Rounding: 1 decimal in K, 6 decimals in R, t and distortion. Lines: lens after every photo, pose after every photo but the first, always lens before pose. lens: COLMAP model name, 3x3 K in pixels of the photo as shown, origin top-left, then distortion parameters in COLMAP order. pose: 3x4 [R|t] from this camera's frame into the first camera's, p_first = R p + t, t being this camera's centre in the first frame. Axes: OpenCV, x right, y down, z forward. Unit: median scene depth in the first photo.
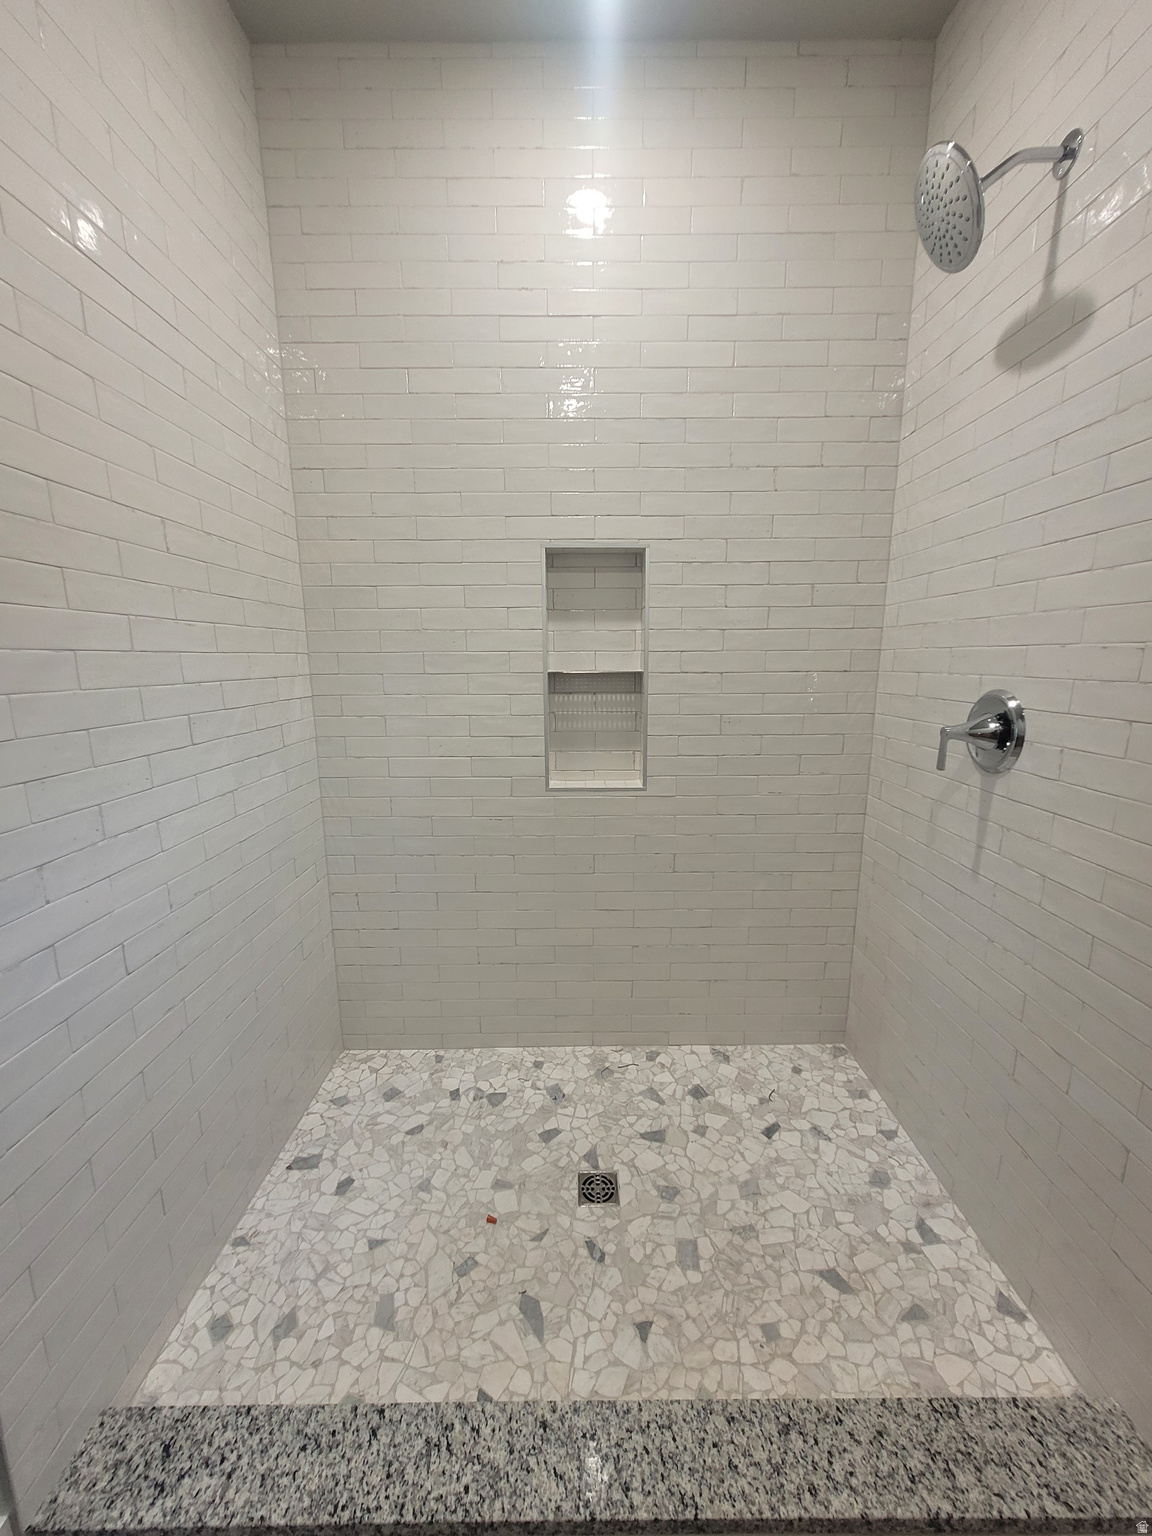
lens RADIAL K [[584.4, 0, 578.5], [0, 584.4, 771.7], [0, 0, 1]] dist [0.000585, 0.000036]
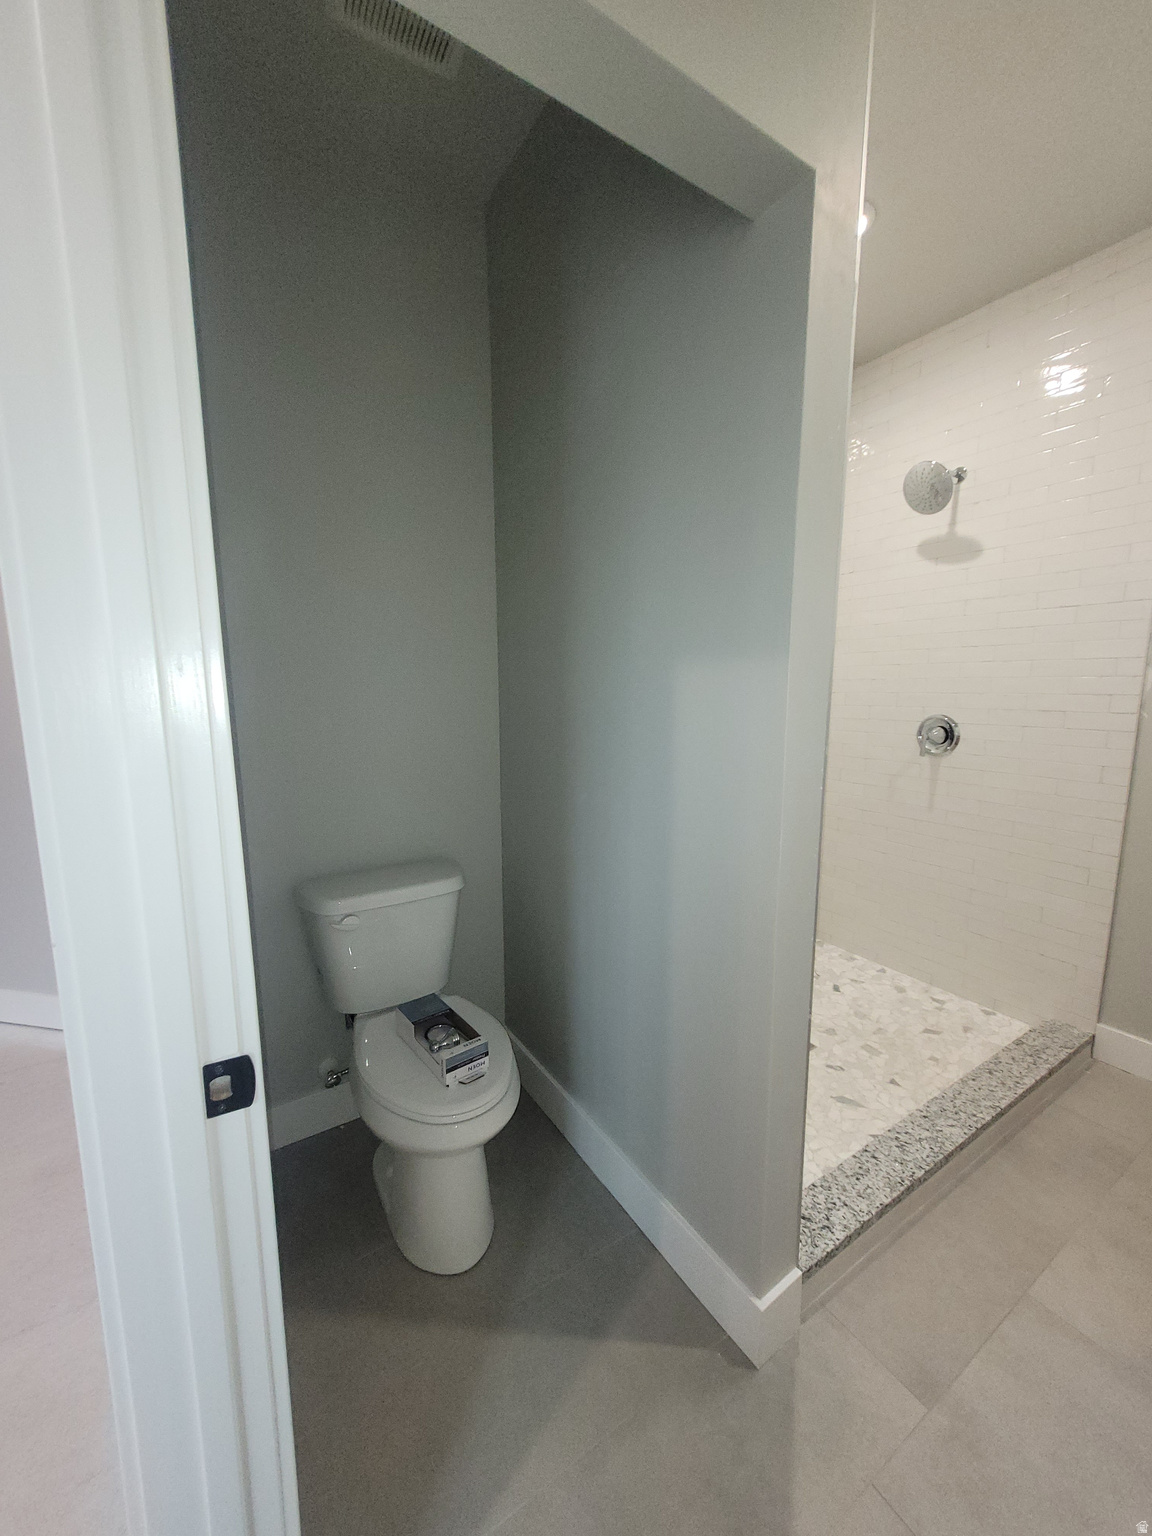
lens RADIAL K [[584.4, 0, 578.5], [0, 584.4, 767.7], [0, 0, 1]] dist [0.000585, 0.000036]
pose [[0.848630, -0.068038, 0.524592, -1.379866], [0.093523, 0.995370, -0.022194, -0.028885], [-0.520653, 0.067896, 0.851064, -0.054109]]
